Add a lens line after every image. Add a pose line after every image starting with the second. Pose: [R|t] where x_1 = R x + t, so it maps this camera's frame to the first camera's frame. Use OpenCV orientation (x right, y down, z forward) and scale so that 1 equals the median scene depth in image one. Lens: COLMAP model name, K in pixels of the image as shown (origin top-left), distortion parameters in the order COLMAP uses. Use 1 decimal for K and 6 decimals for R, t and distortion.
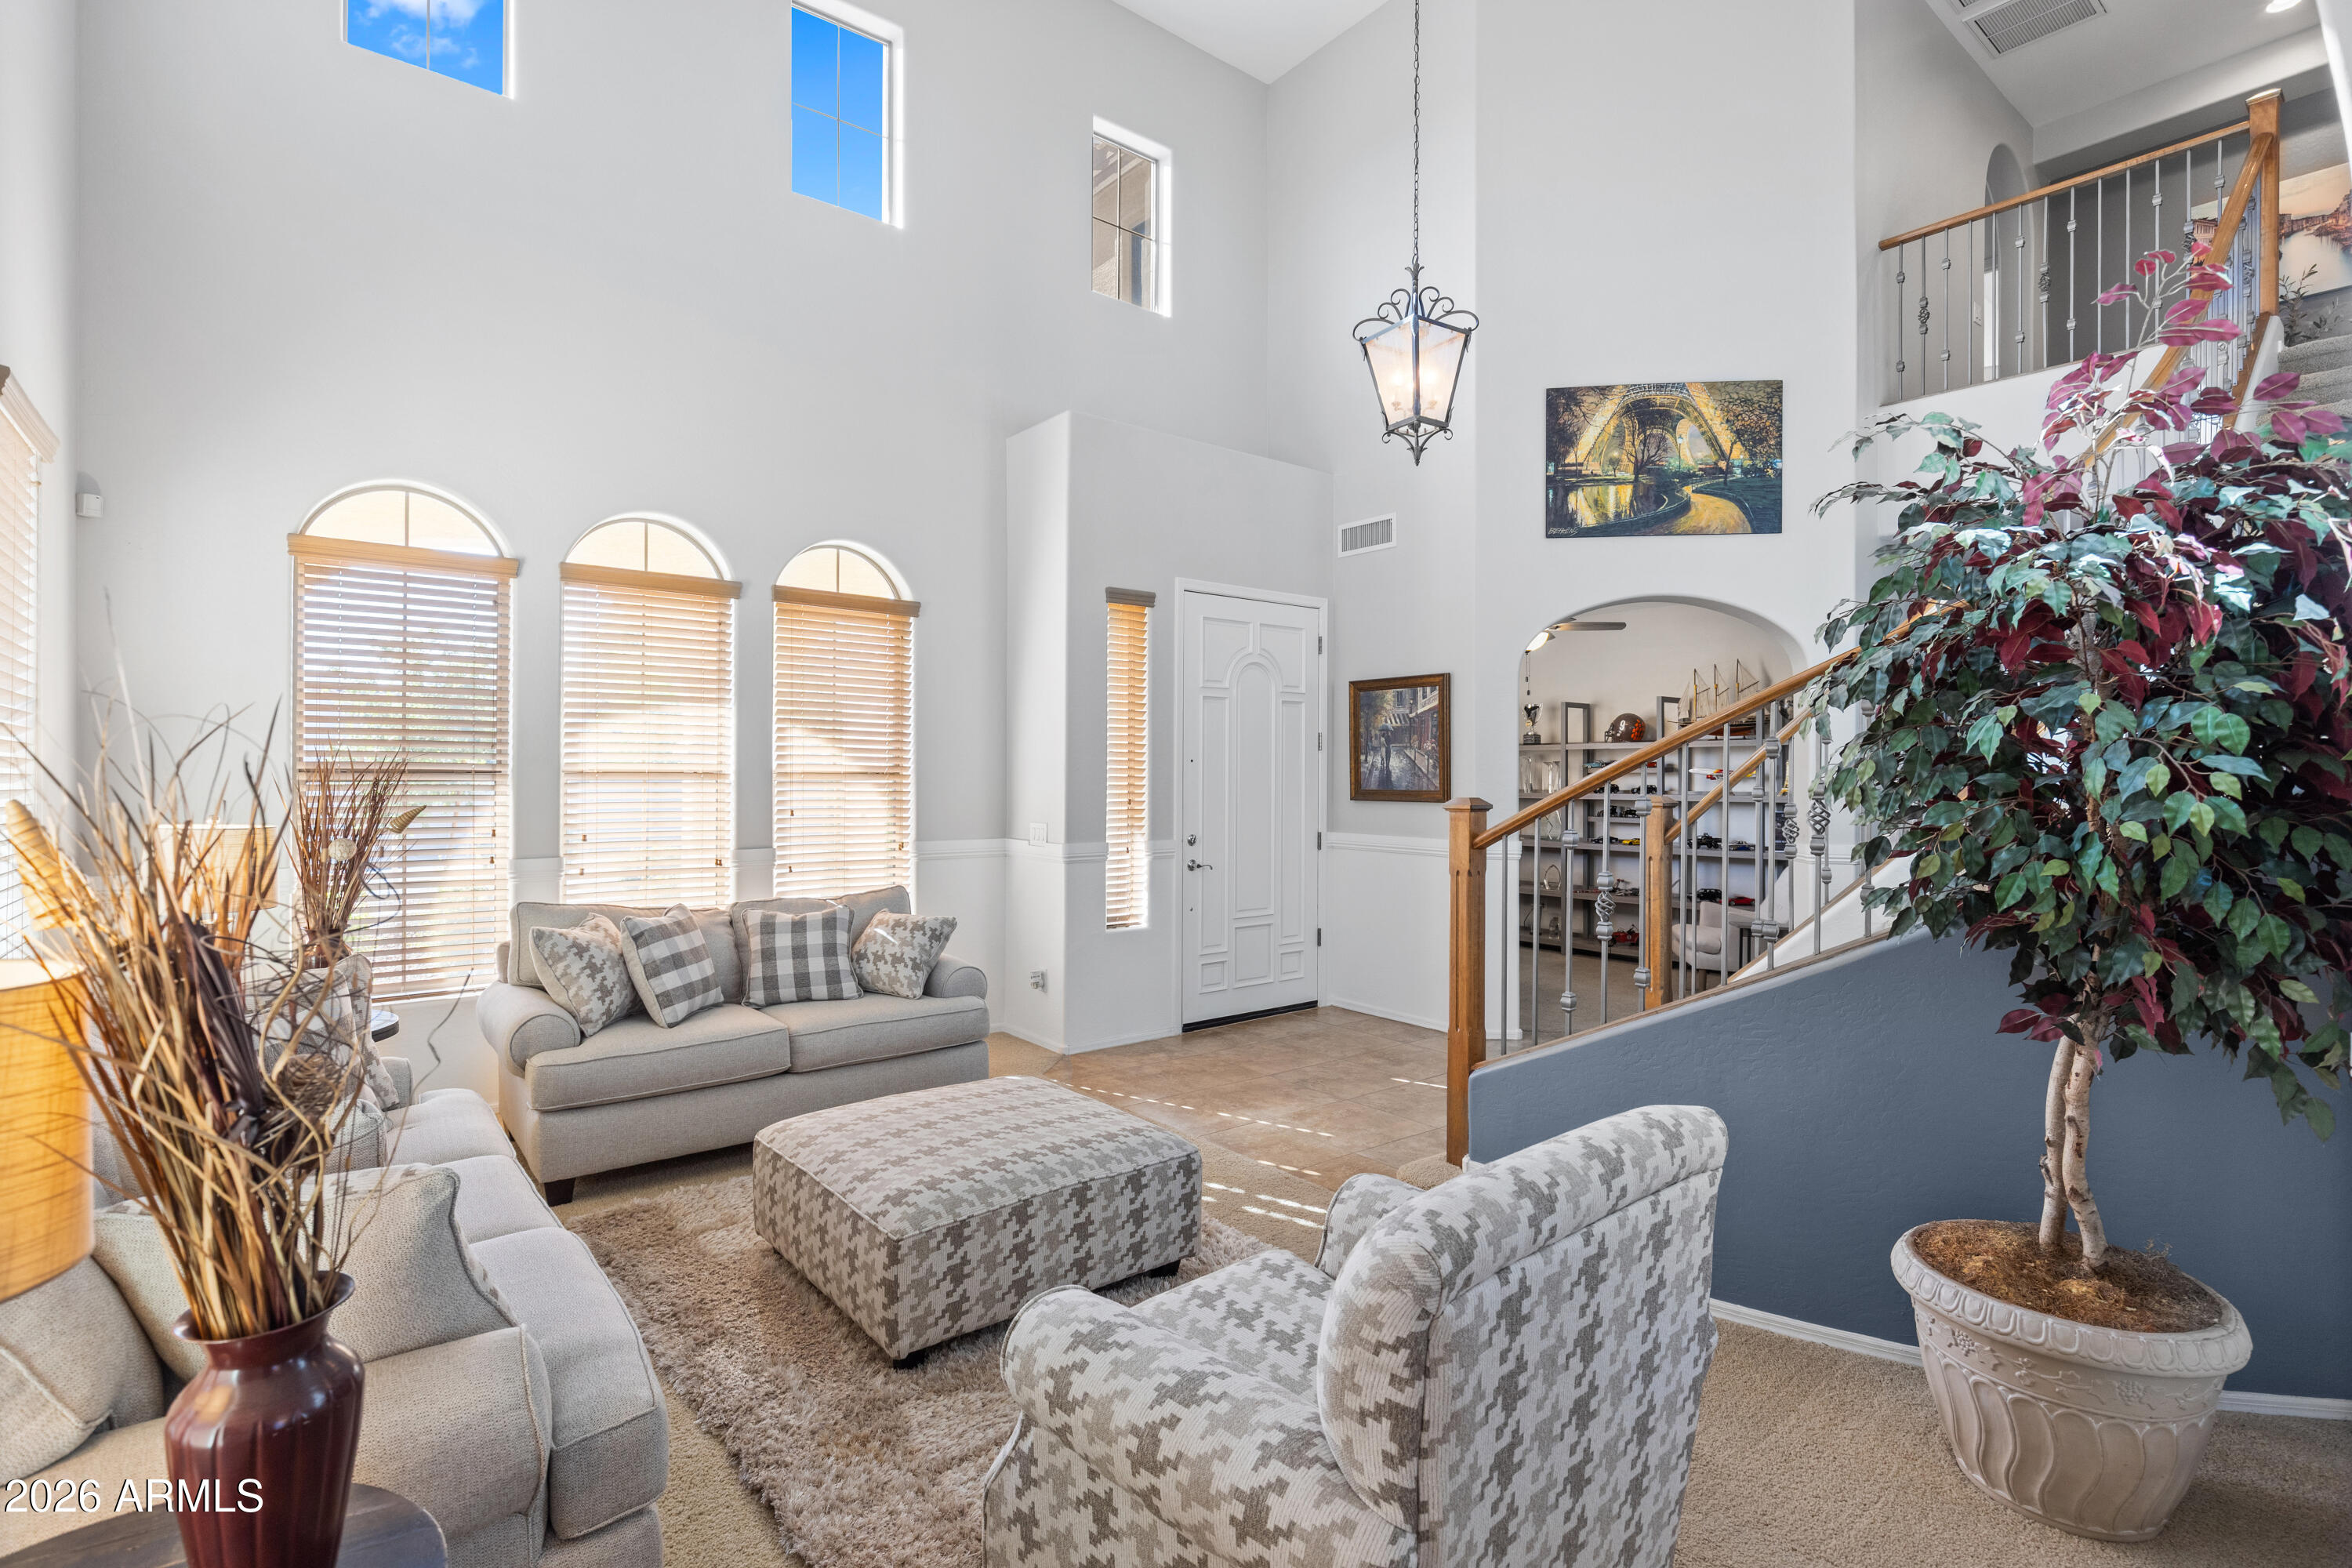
lens RADIAL K [[1120.2, 0, 1188.2], [0, 1120.2, 772.1], [0, 0, 1]] dist [0.013453, -0.000051]
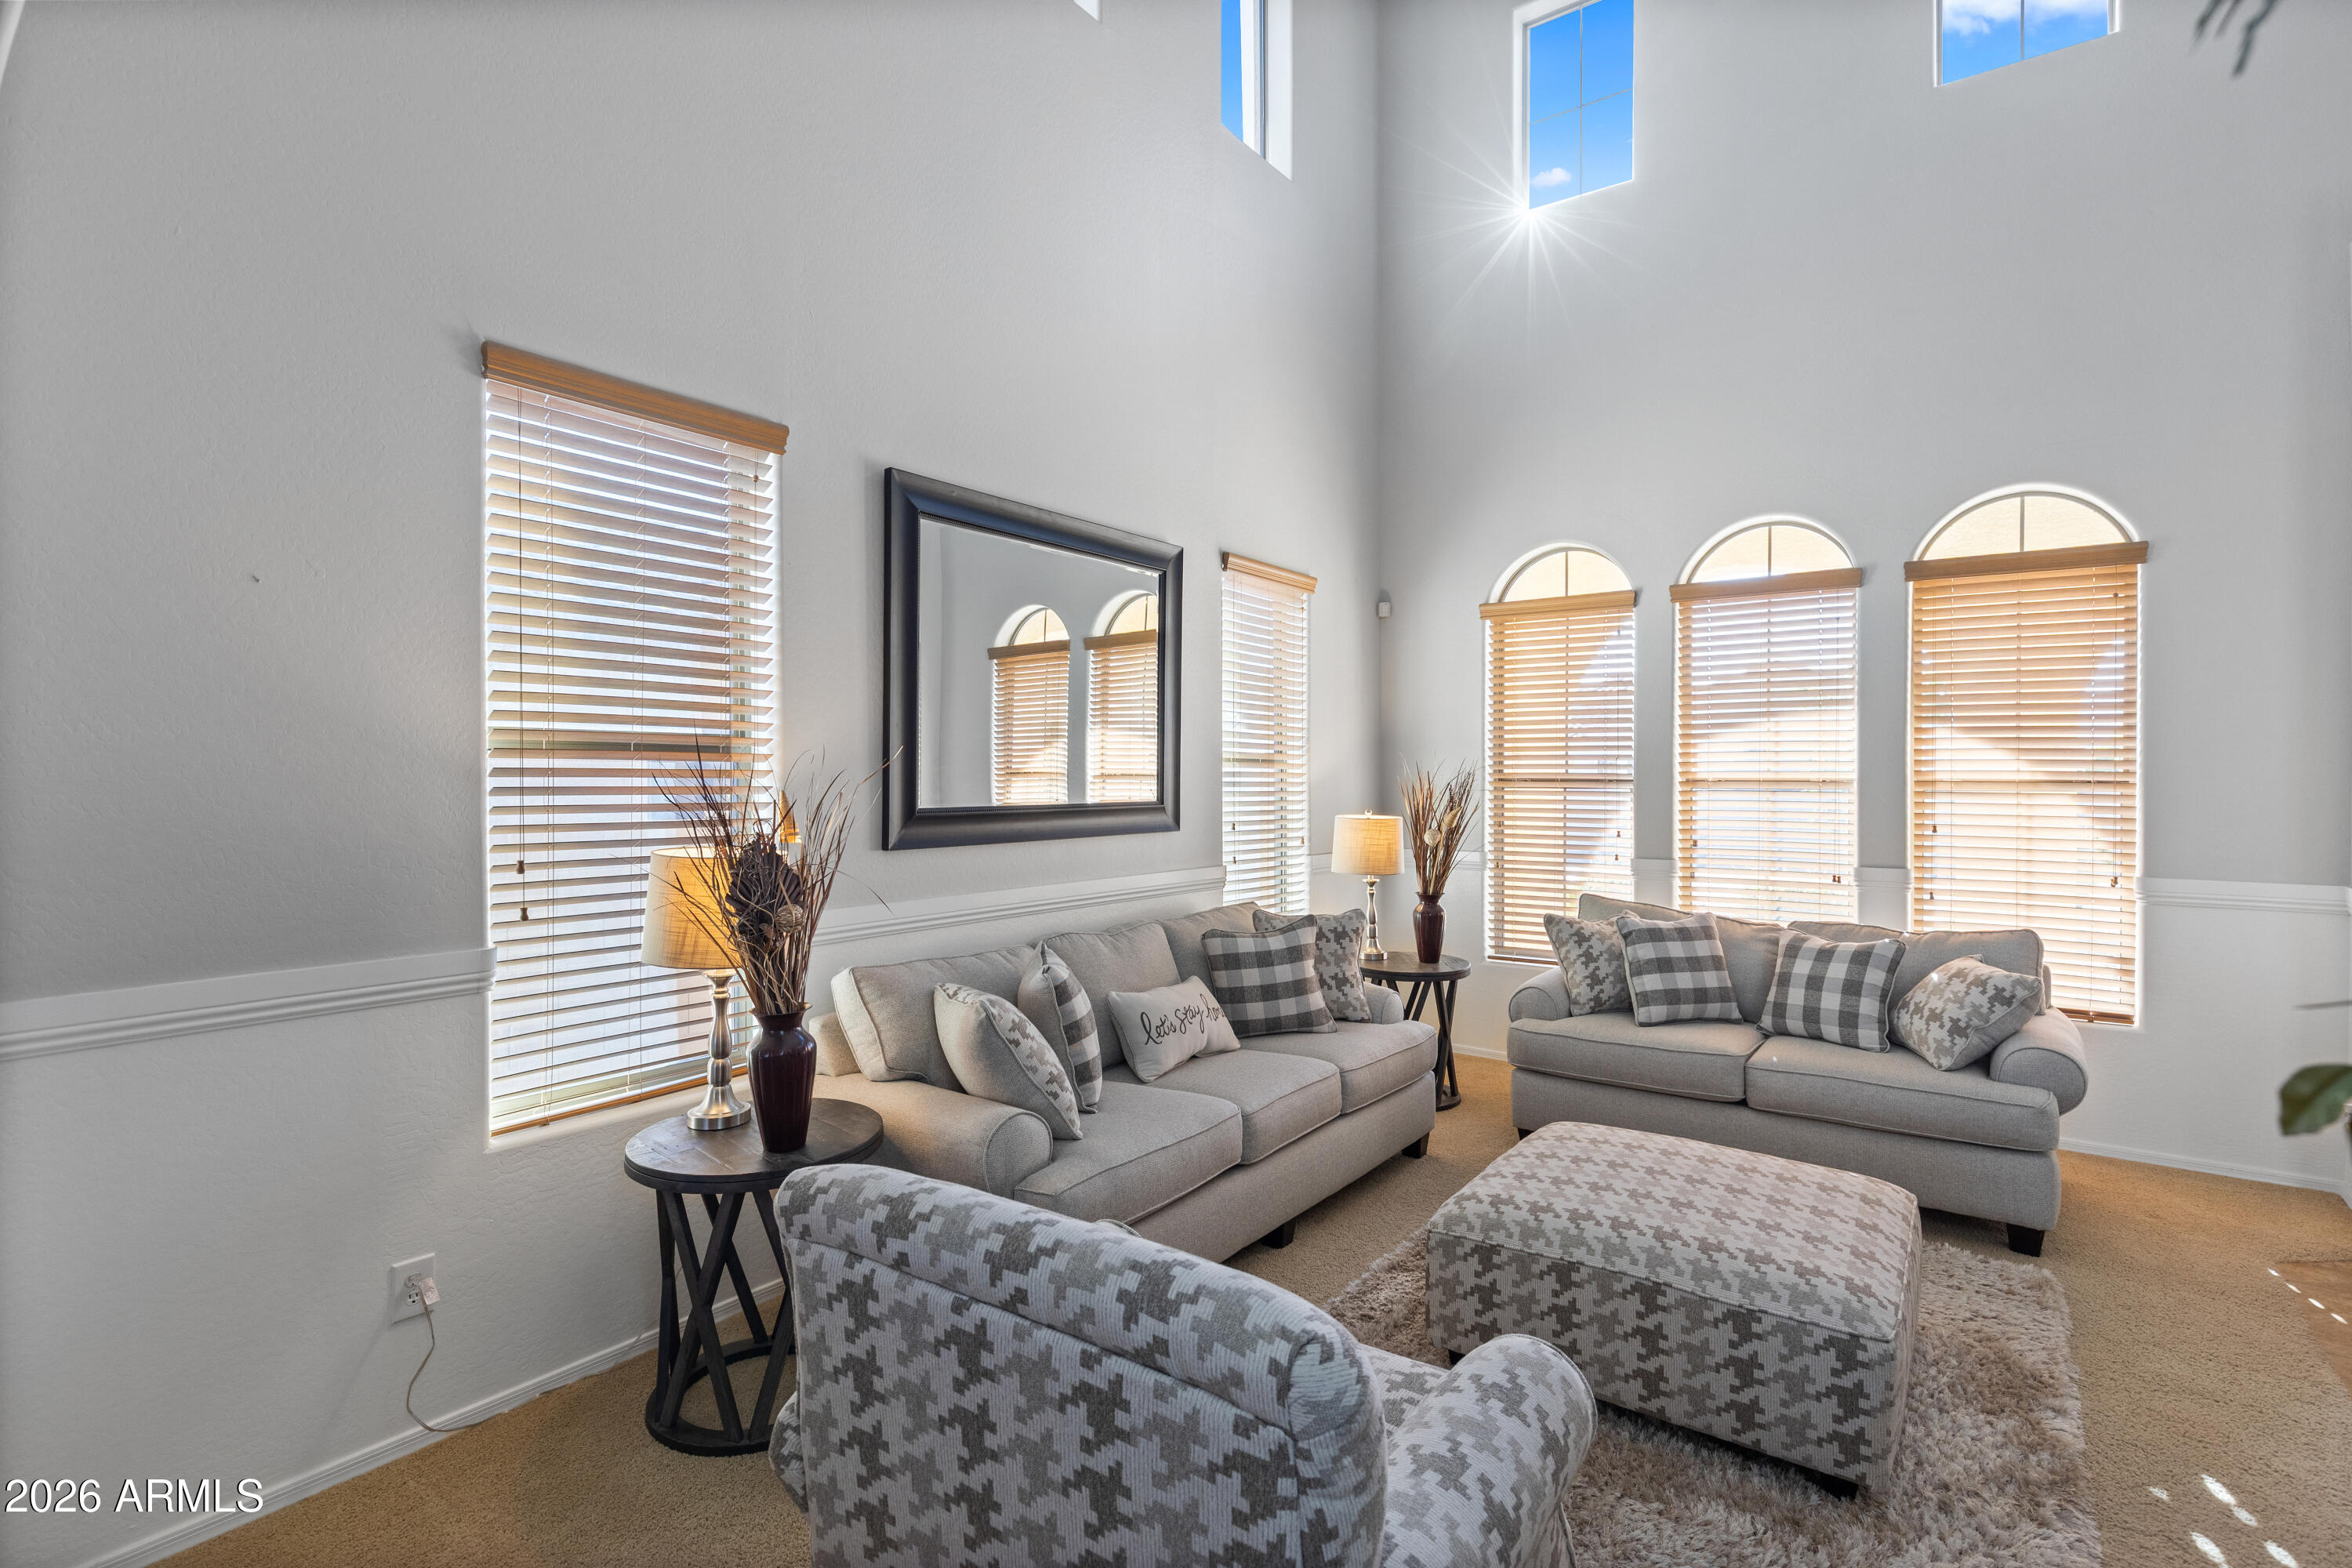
lens RADIAL K [[1120.2, 0, 1181.3], [0, 1120.2, 795.4], [0, 0, 1]] dist [0.013453, -0.000051]
pose [[0.247941, 0.011975, -0.968701, 0.436215], [0.001727, 0.999917, 0.012803, -0.000559], [0.968774, -0.004847, 0.247899, 0.329072]]
